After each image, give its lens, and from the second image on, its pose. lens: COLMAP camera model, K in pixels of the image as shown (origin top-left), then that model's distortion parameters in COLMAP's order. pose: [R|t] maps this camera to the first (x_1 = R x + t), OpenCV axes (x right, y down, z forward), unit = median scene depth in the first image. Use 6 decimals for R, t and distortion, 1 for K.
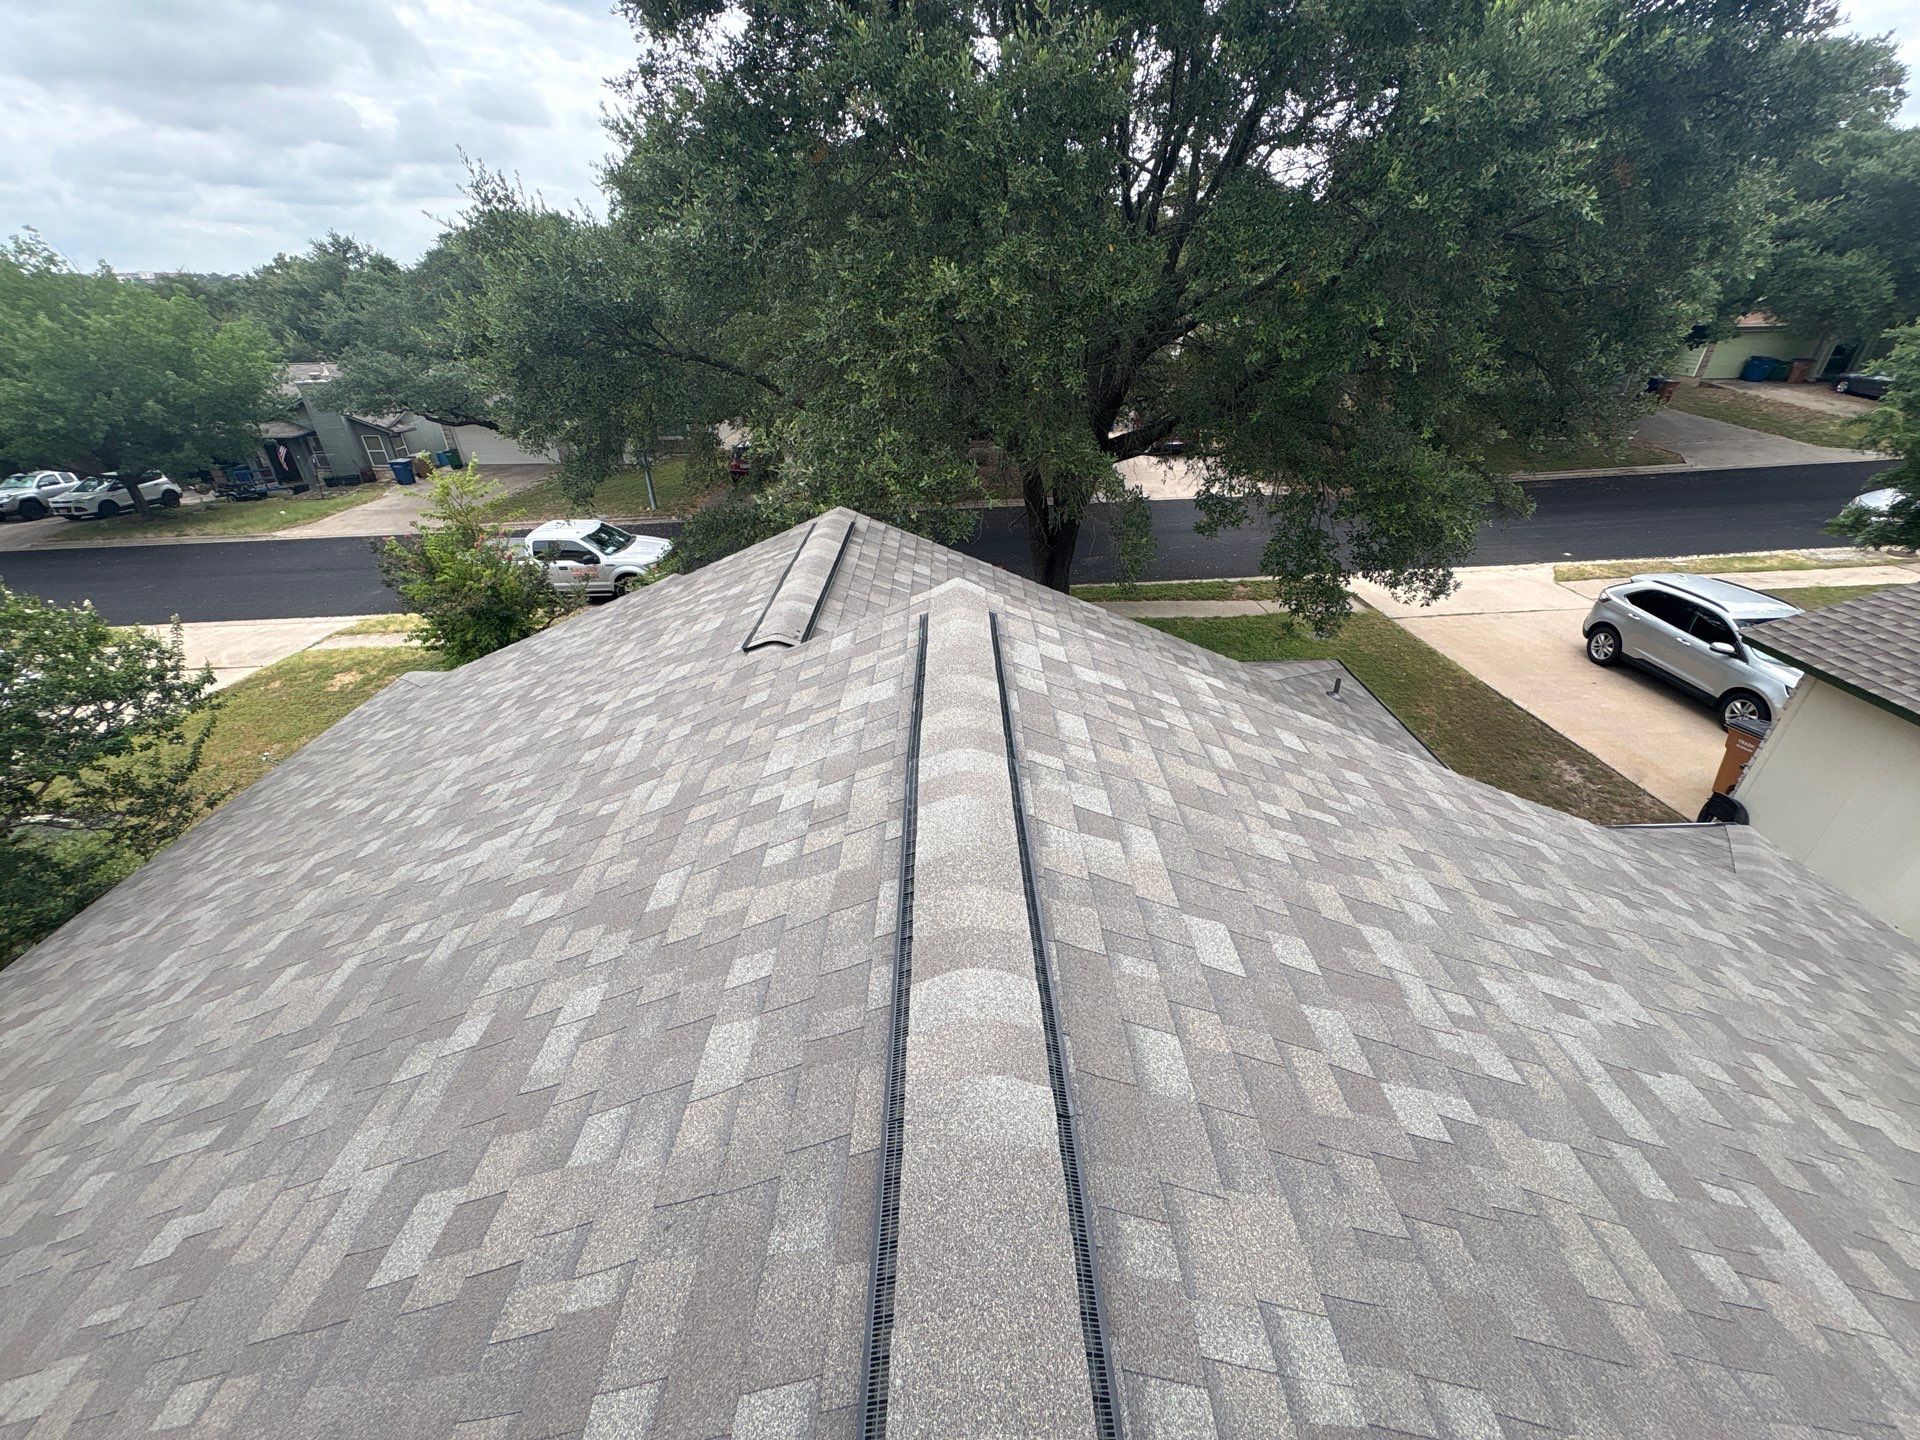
lens RADIAL K [[764.9, 0, 960.0], [0, 764.9, 720.0], [0, 0, 1]] dist [0.000607, -0.000450]
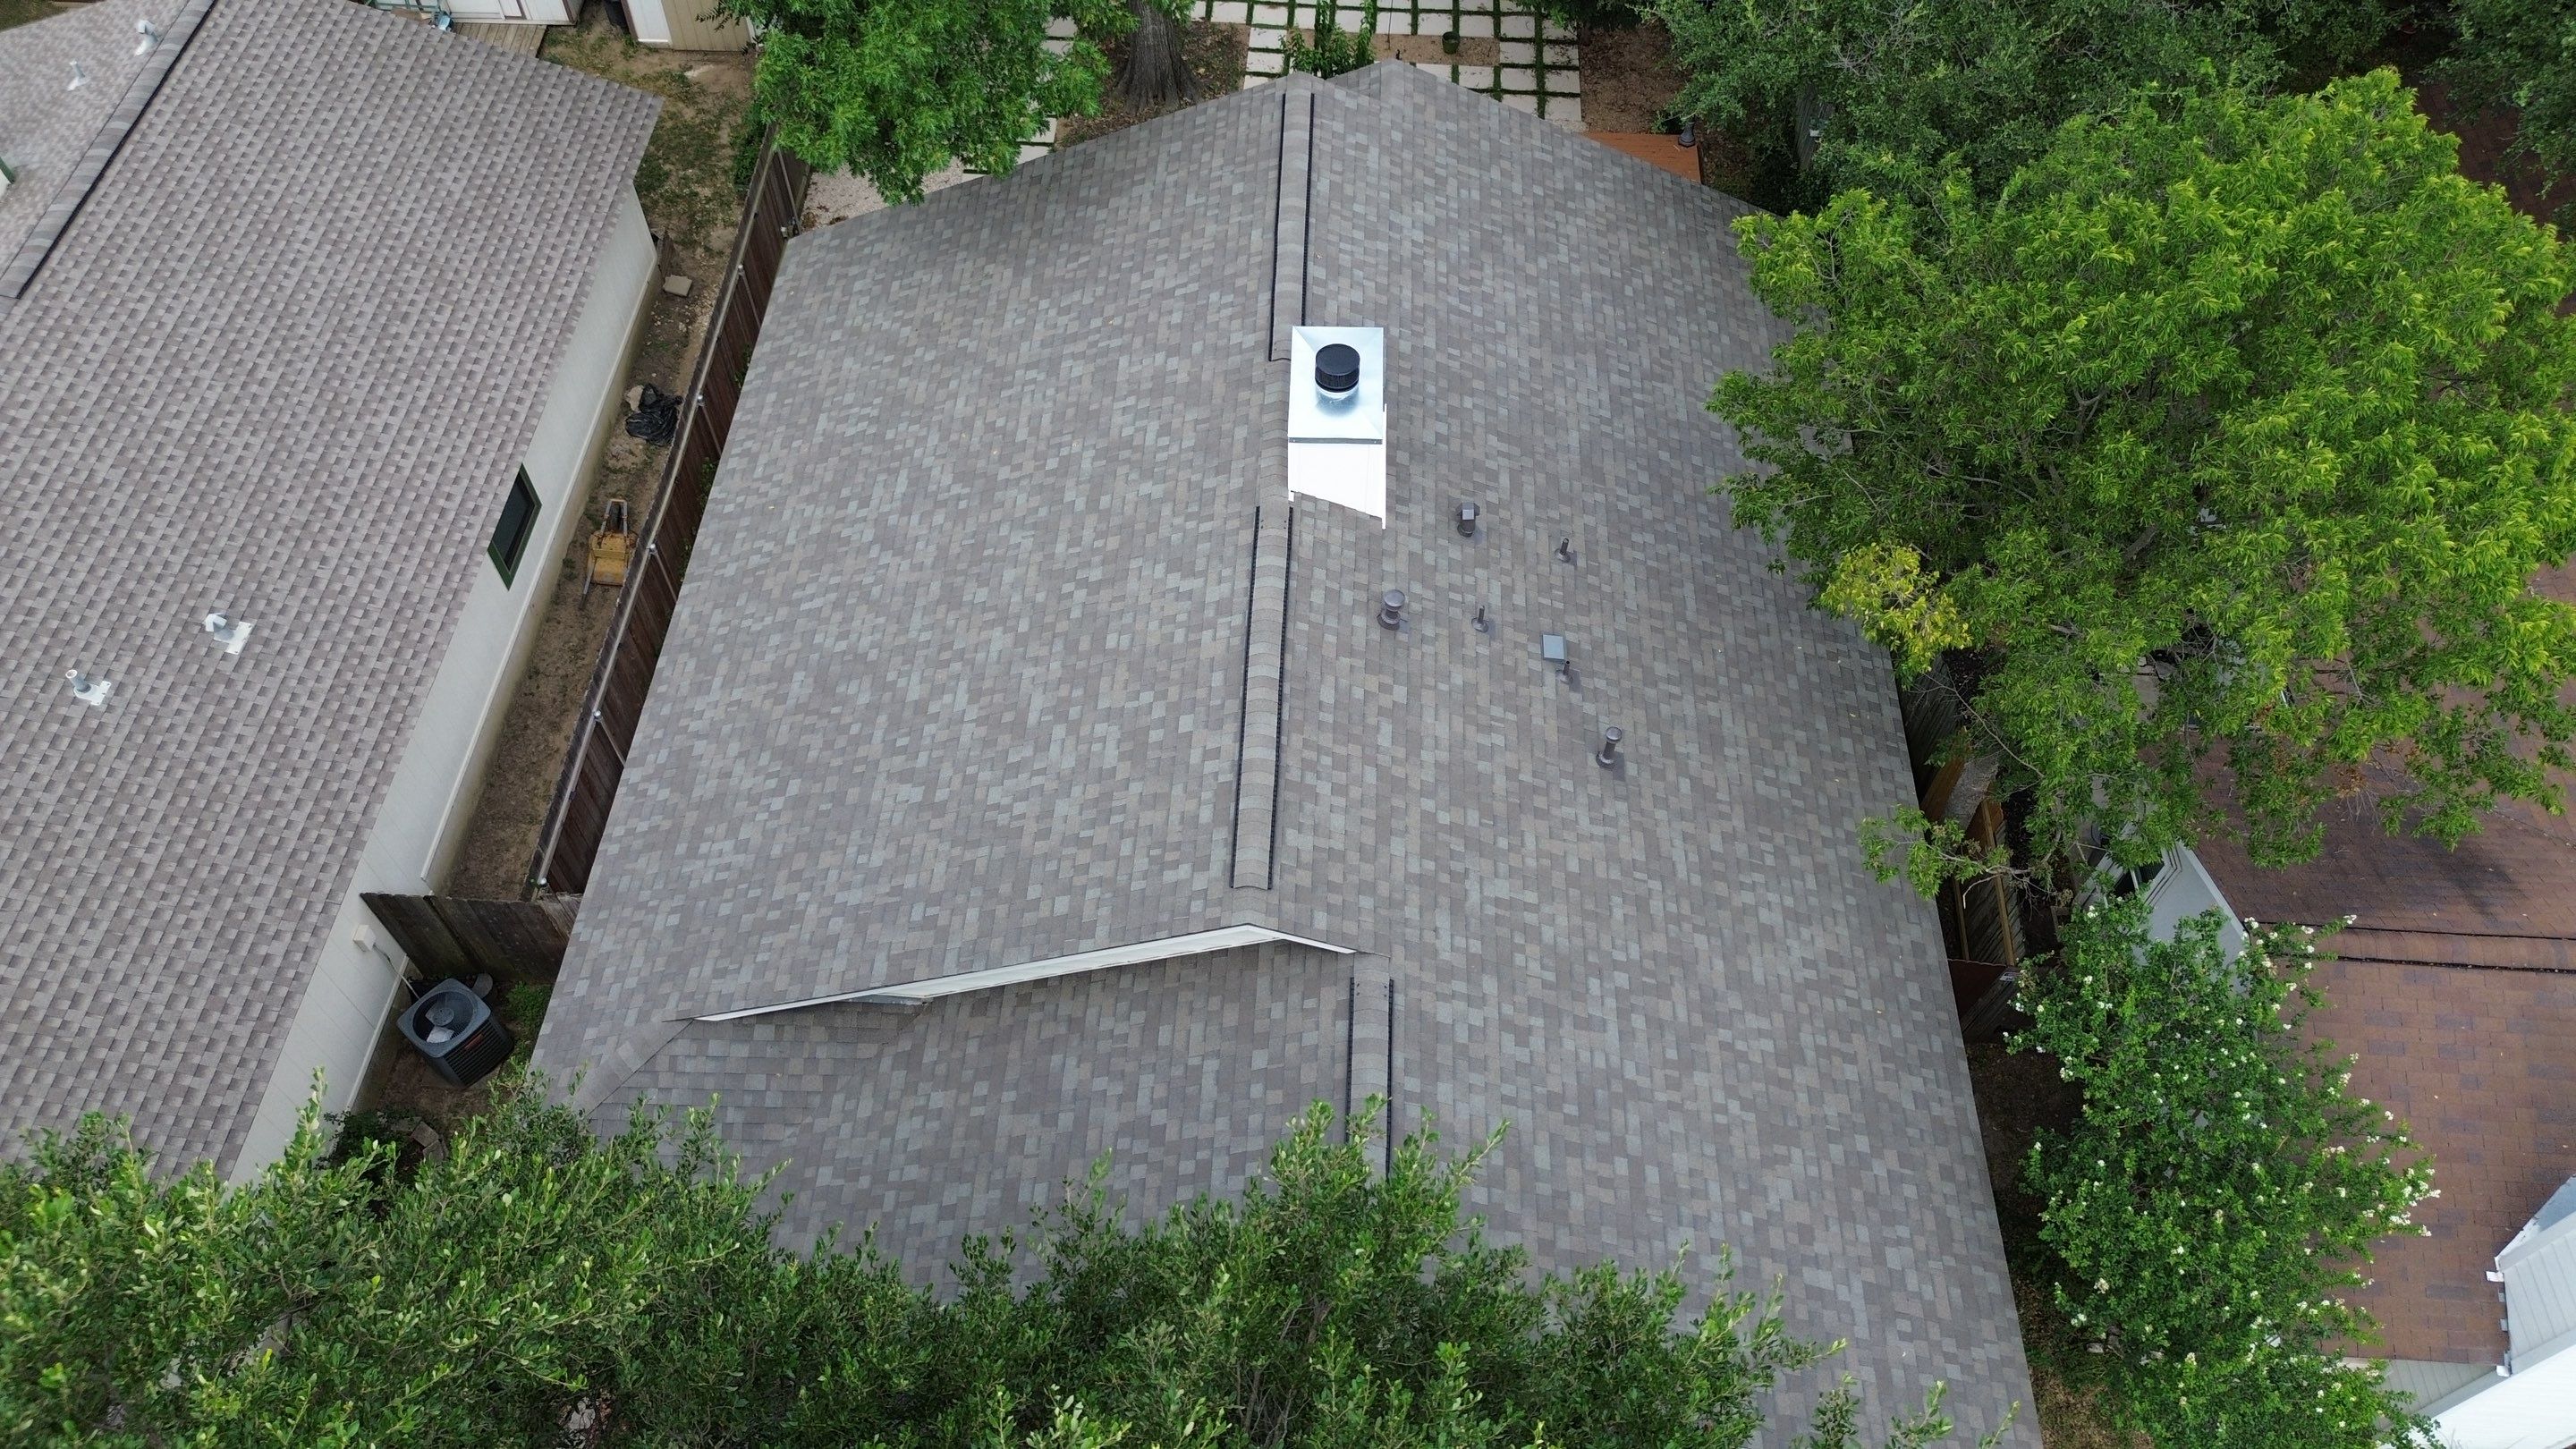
lens RADIAL K [[1815.1, 0, 1284.4], [0, 1815.1, 721.8], [0, 0, 1]] dist [0.138370, -0.306277]
pose [[-0.998299, -0.044975, 0.037088, -0.051659], [0.032425, 0.100297, 0.994429, -1.028328], [-0.048444, 0.993941, -0.098668, 0.243777]]
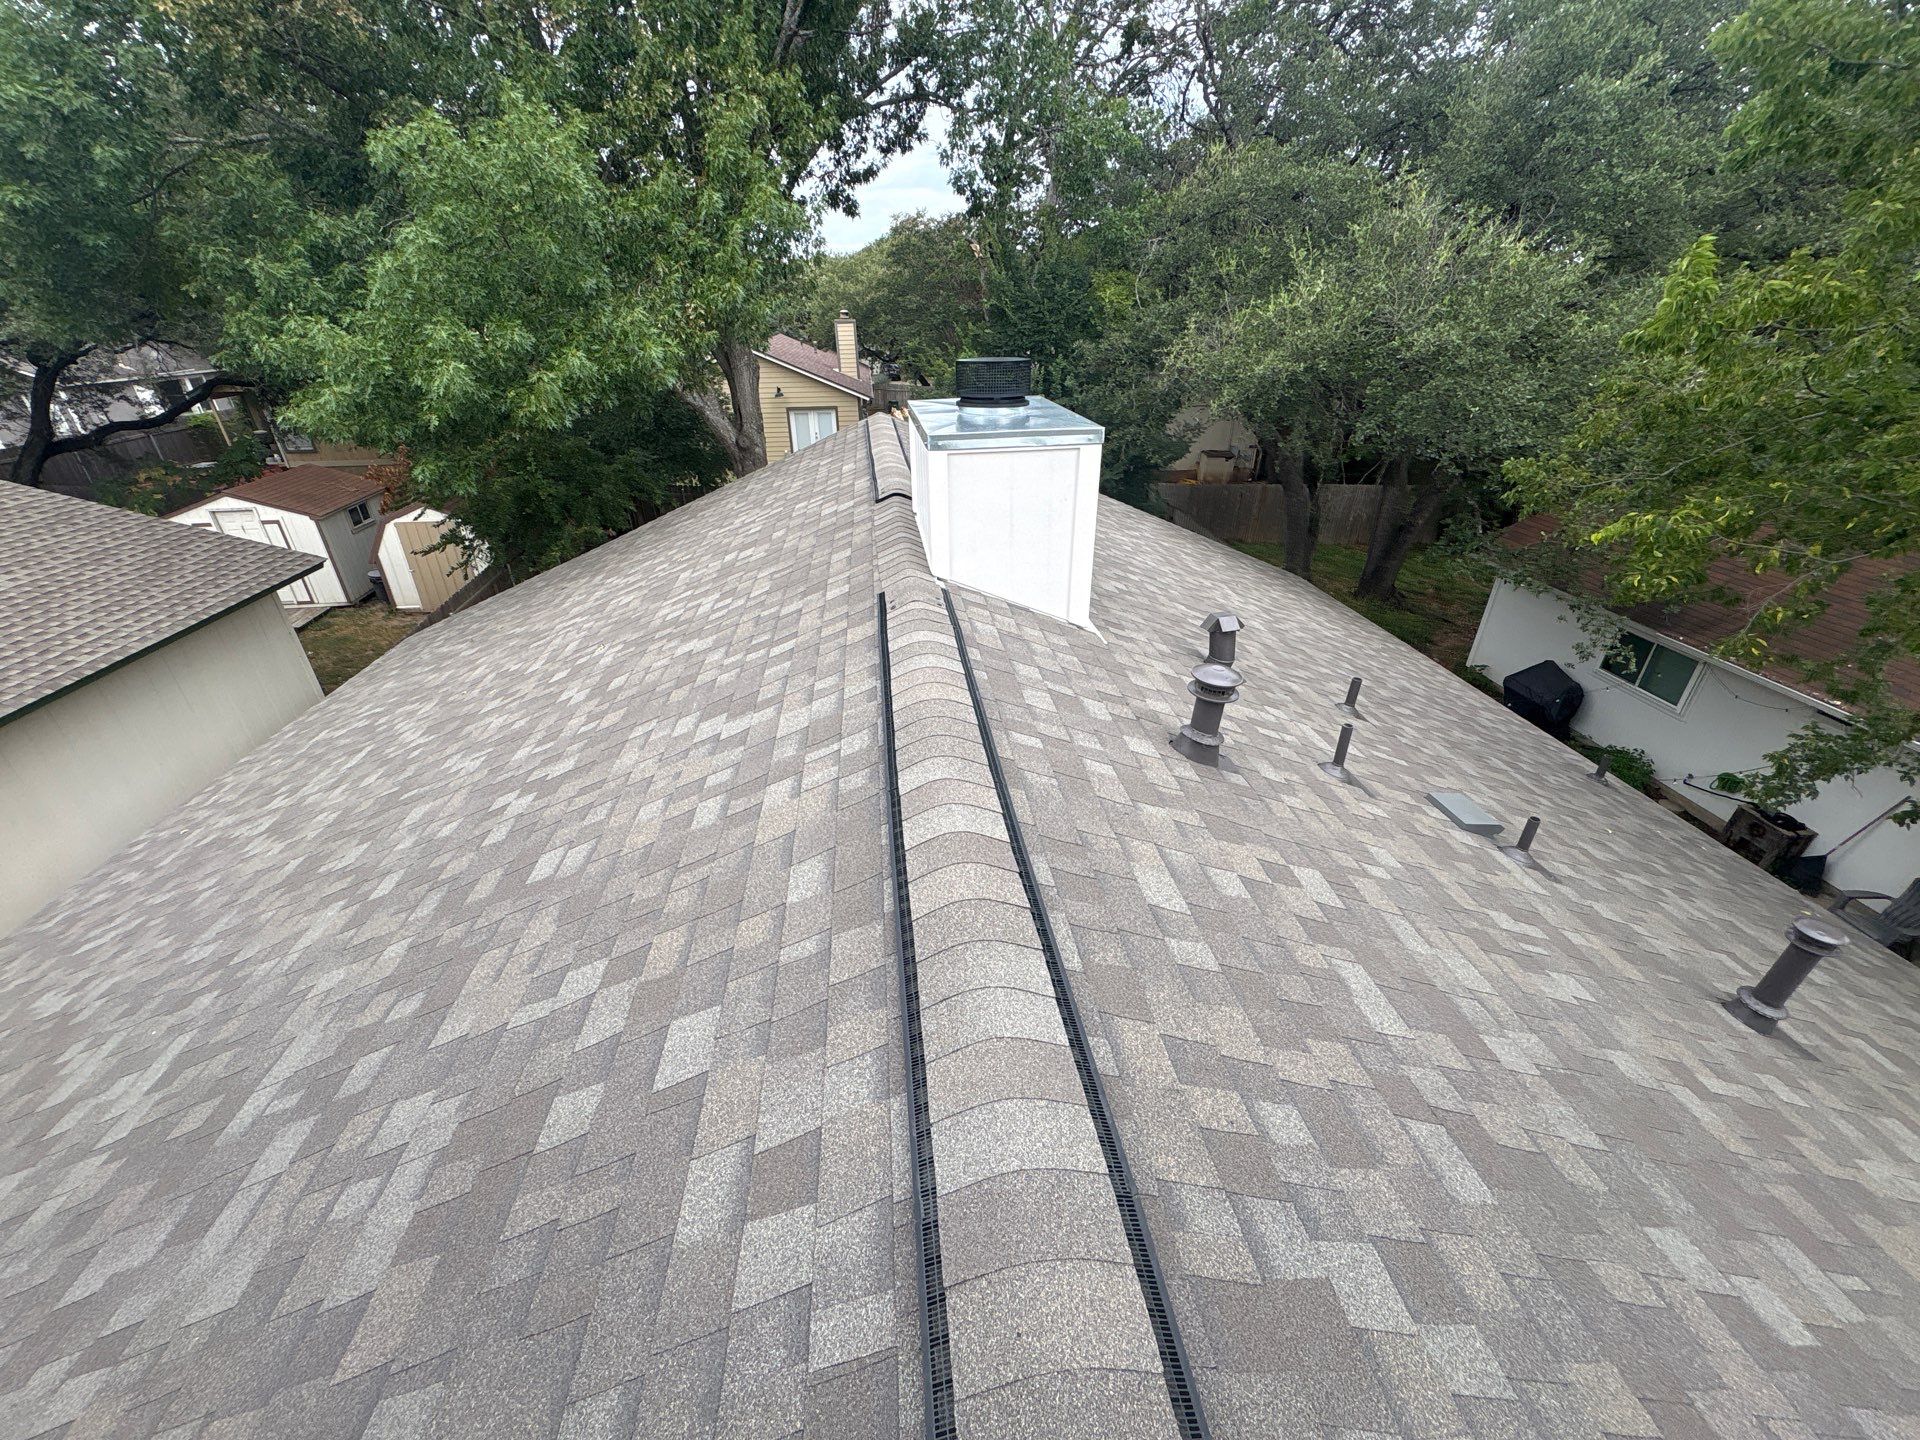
lens RADIAL K [[764.9, 0, 960.0], [0, 764.9, 720.0], [0, 0, 1]] dist [0.000607, -0.000450]
pose [[-0.994918, 0.061641, -0.079613, 0.010956], [-0.036356, 0.517425, 0.854956, -0.087420], [0.093894, 0.853505, -0.512555, 0.162847]]
